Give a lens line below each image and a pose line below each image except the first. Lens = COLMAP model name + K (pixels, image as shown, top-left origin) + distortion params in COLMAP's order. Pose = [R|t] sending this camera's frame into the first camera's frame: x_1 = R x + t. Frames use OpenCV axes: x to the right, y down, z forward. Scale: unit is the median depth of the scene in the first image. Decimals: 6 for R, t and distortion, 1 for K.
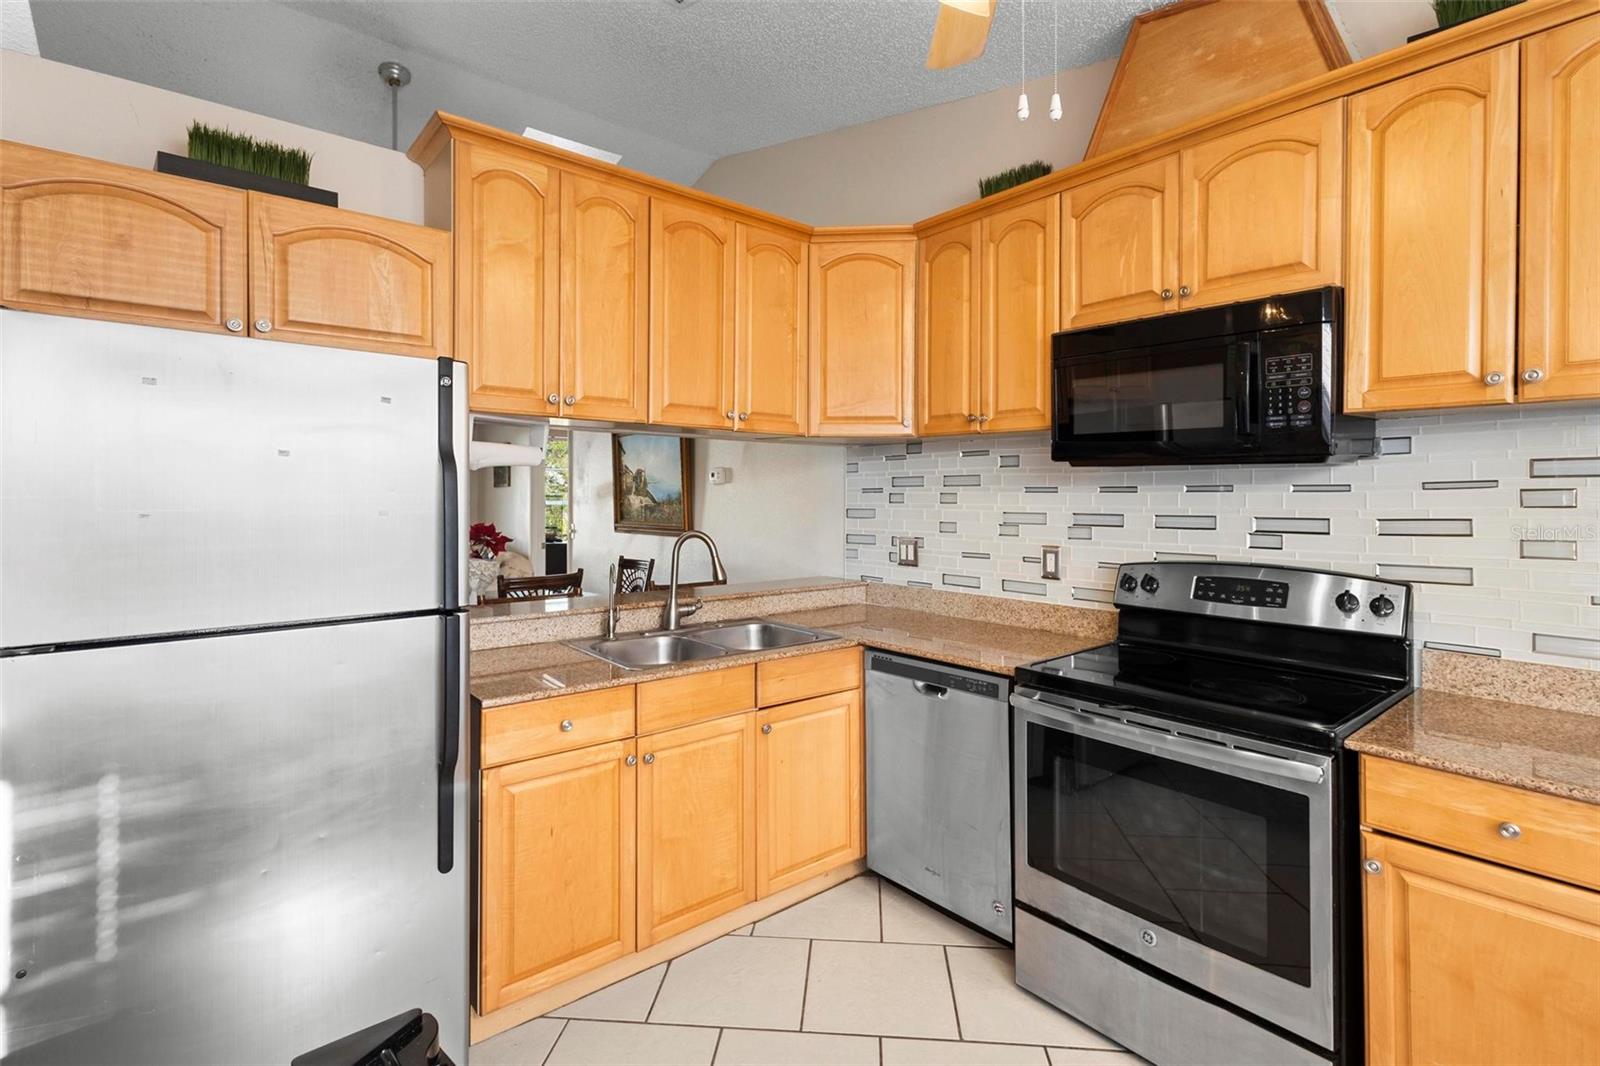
lens RADIAL K [[742.3, 0, 802.3], [0, 742.3, 496.2], [0, 0, 1]] dist [0.010826, -0.001708]
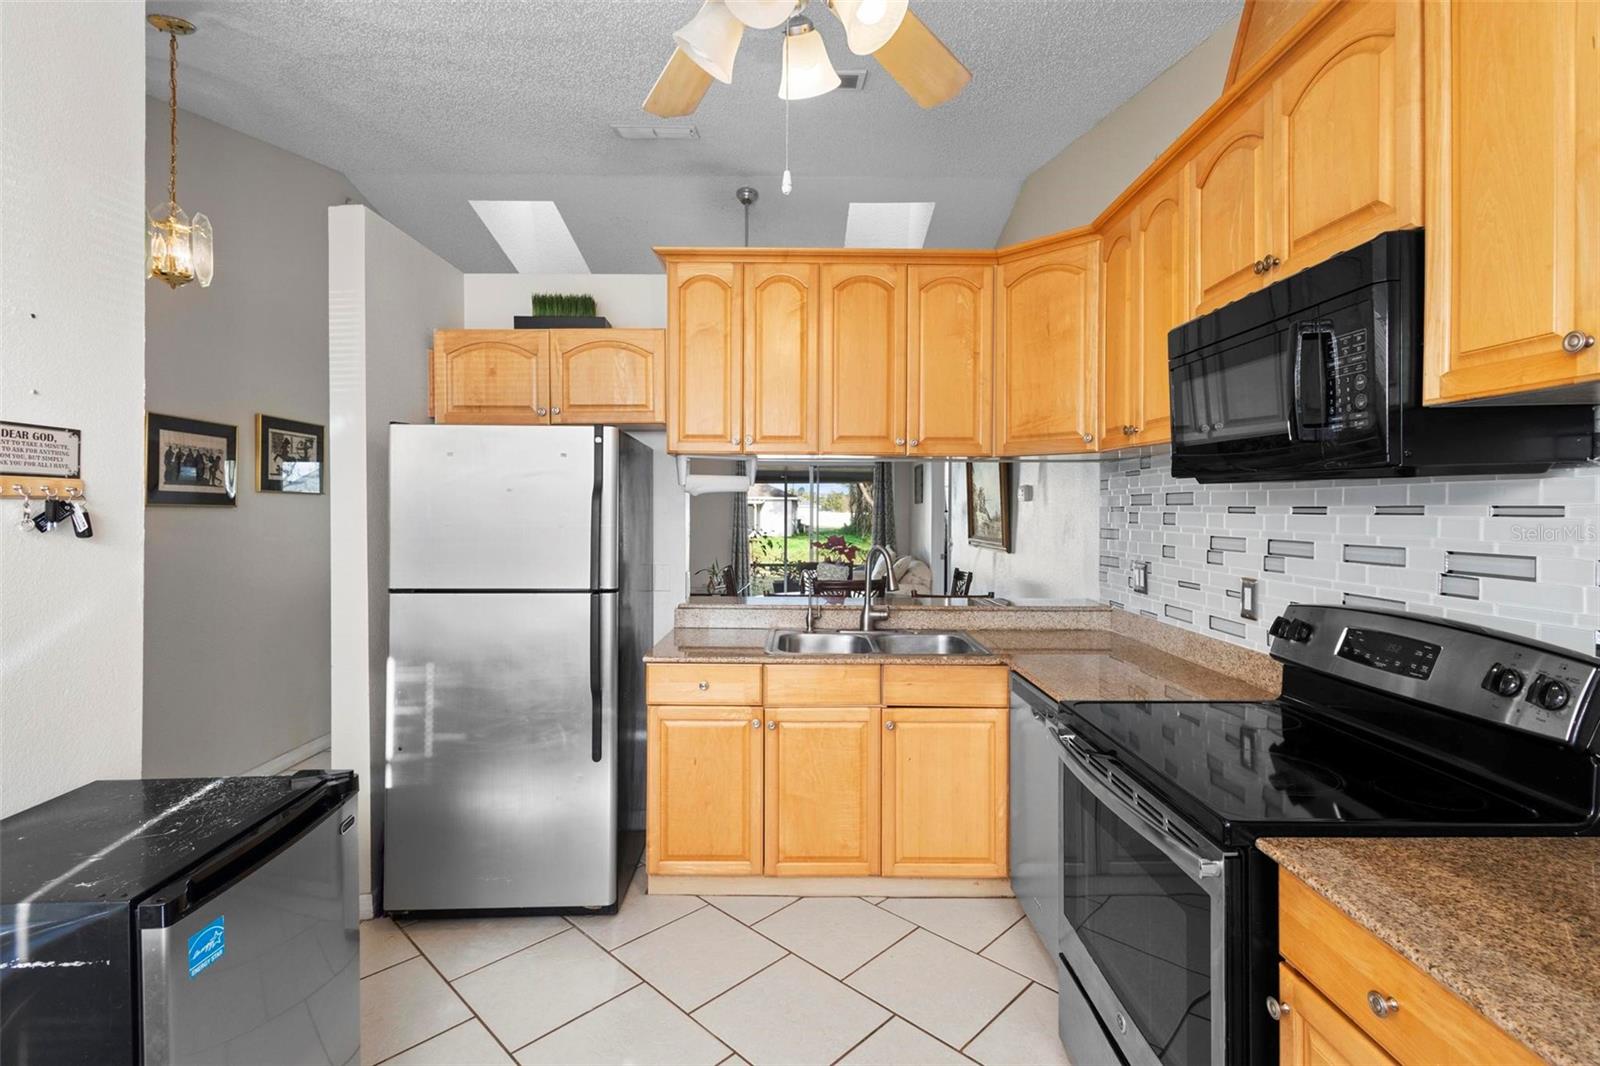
lens RADIAL K [[742.3, 0, 803.9], [0, 742.3, 514.3], [0, 0, 1]] dist [0.010826, -0.001708]
pose [[0.769291, 0.006433, -0.638867, 0.557491], [-0.002123, 0.999970, 0.007514, -0.010290], [0.638896, -0.004424, 0.769281, 0.064844]]
